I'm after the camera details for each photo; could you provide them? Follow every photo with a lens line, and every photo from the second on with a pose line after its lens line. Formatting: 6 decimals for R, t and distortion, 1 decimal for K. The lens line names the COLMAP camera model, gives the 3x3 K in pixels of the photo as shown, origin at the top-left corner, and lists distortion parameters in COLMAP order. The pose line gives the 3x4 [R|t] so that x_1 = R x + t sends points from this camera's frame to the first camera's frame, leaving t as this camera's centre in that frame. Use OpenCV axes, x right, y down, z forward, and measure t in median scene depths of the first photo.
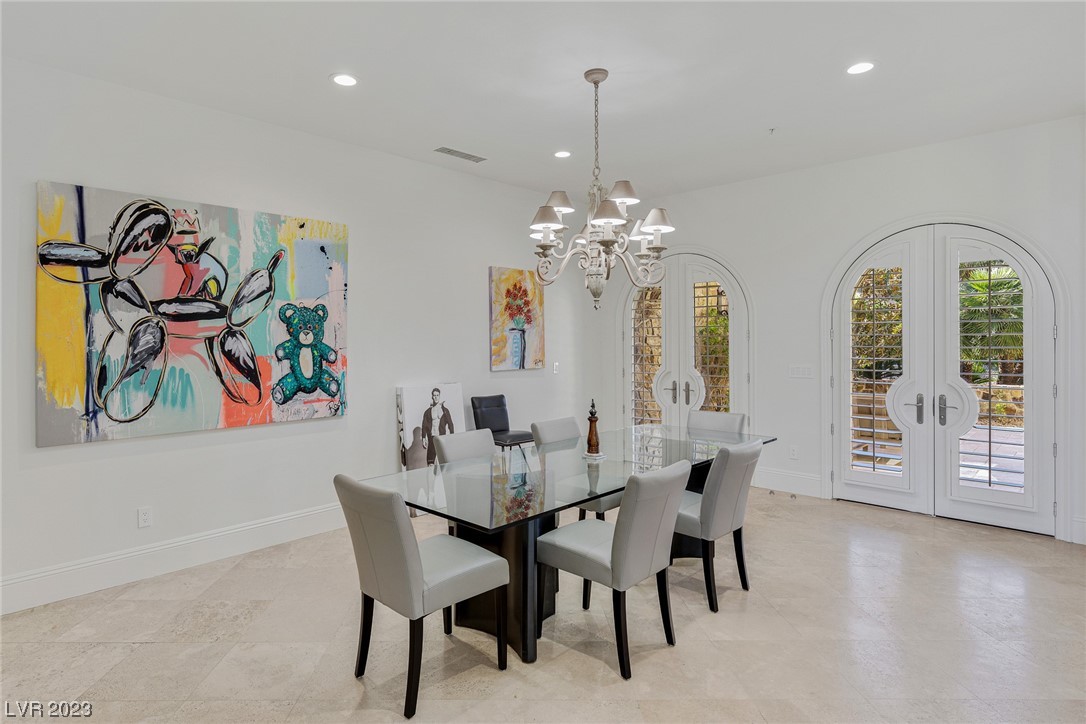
lens RADIAL K [[596.5, 0, 521.2], [0, 596.5, 344.0], [0, 0, 1]] dist [-0.004164, 0.000274]
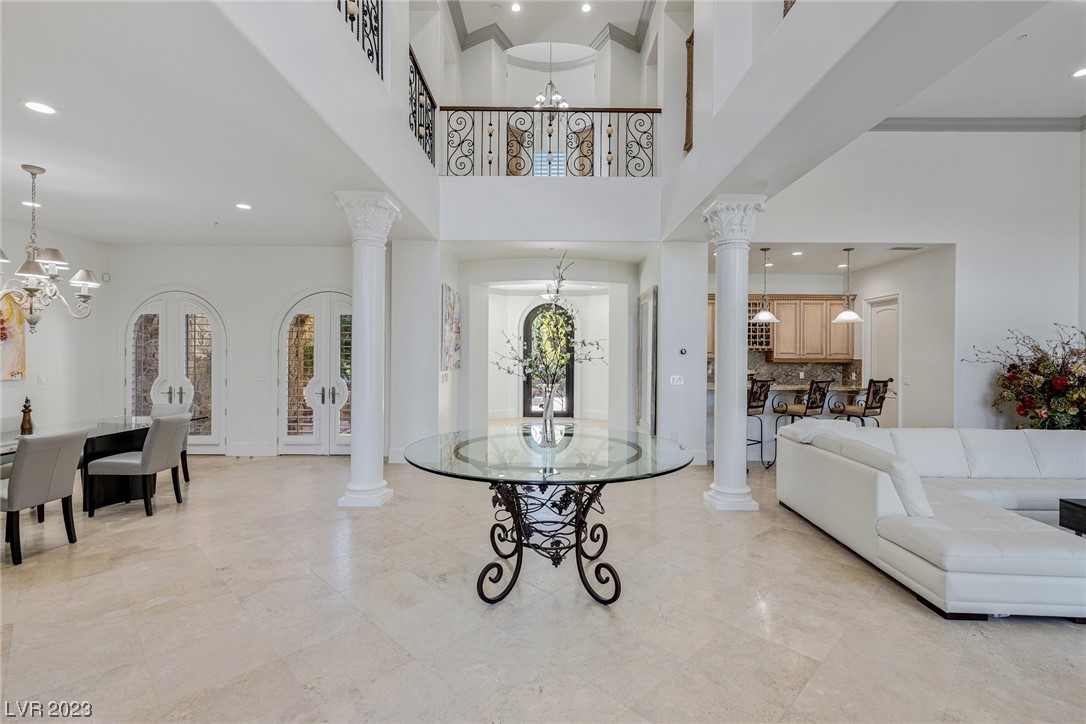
lens RADIAL K [[487.4, 0, 546.7], [0, 487.4, 353.6], [0, 0, 1]] dist [0.002840, 0.001812]
pose [[0.723756, 0.010592, 0.689974, 0.208977], [-0.001830, 0.999908, -0.013431, 0.003703], [-0.690053, 0.008459, 0.723709, -0.690911]]
